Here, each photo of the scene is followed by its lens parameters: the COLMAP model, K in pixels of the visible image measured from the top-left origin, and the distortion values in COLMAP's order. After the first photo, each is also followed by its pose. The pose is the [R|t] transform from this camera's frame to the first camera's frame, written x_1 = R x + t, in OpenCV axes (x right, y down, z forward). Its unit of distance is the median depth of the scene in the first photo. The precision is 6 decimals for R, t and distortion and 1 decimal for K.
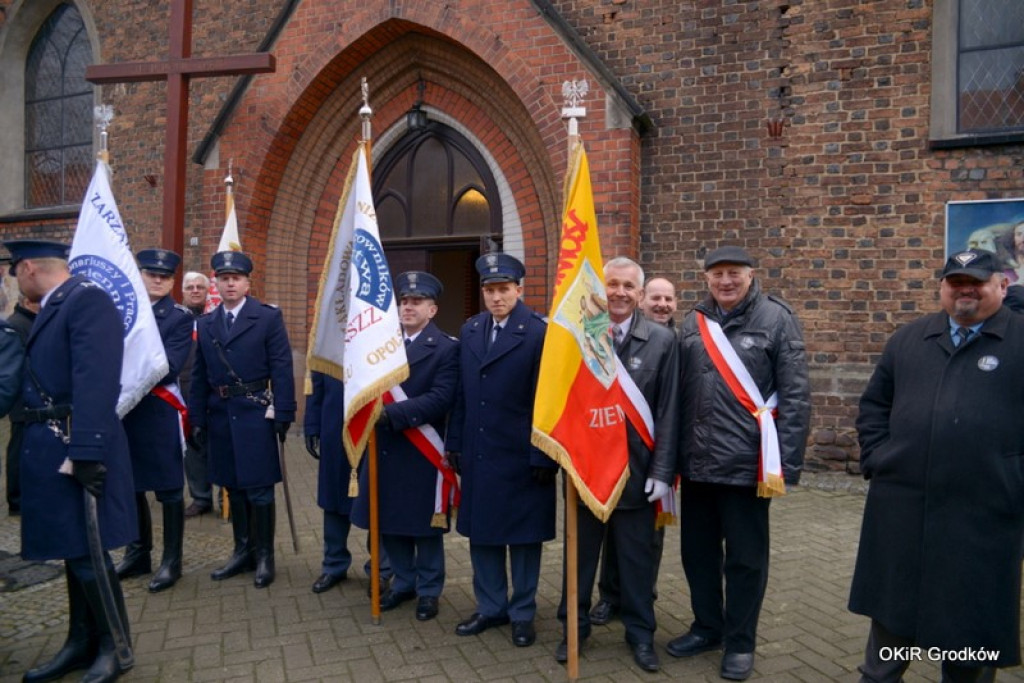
lens RADIAL K [[742.0, 0, 512.0], [0, 742.0, 341.5], [0, 0, 1]] dist [-0.100766, 0.075778]
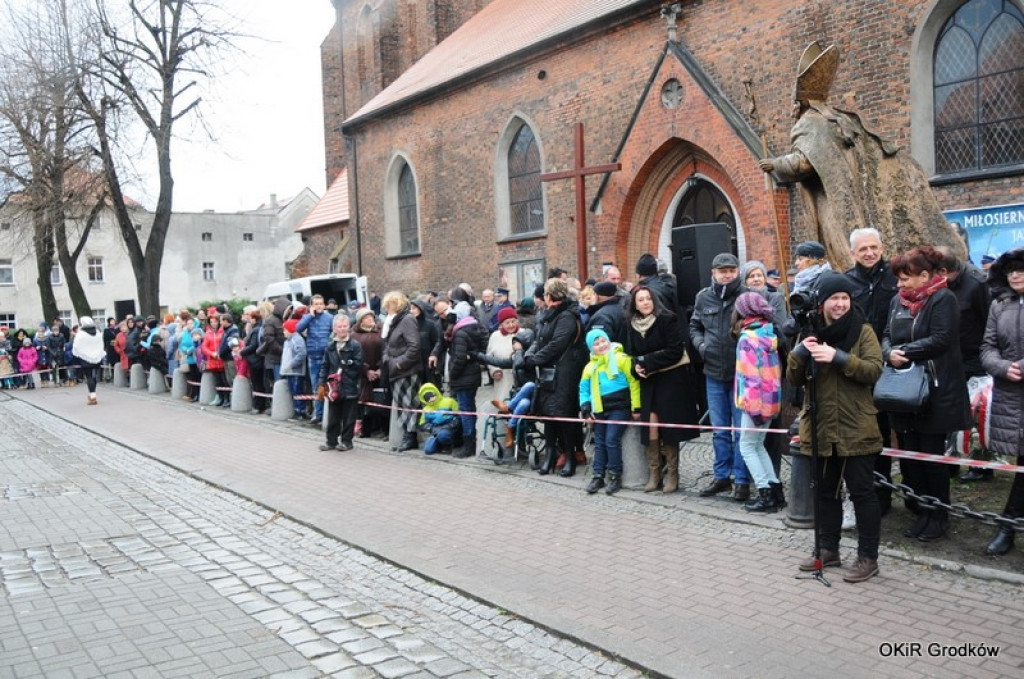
lens RADIAL K [[1199.4, 0, 512.0], [0, 1199.4, 339.5], [0, 0, 1]] dist [0.149996, 0.024497]
pose [[0.860004, -0.031305, -0.509326, 1.088582], [0.053108, 0.998187, 0.028323, -0.000412], [0.507516, -0.051407, 0.860108, -2.042499]]
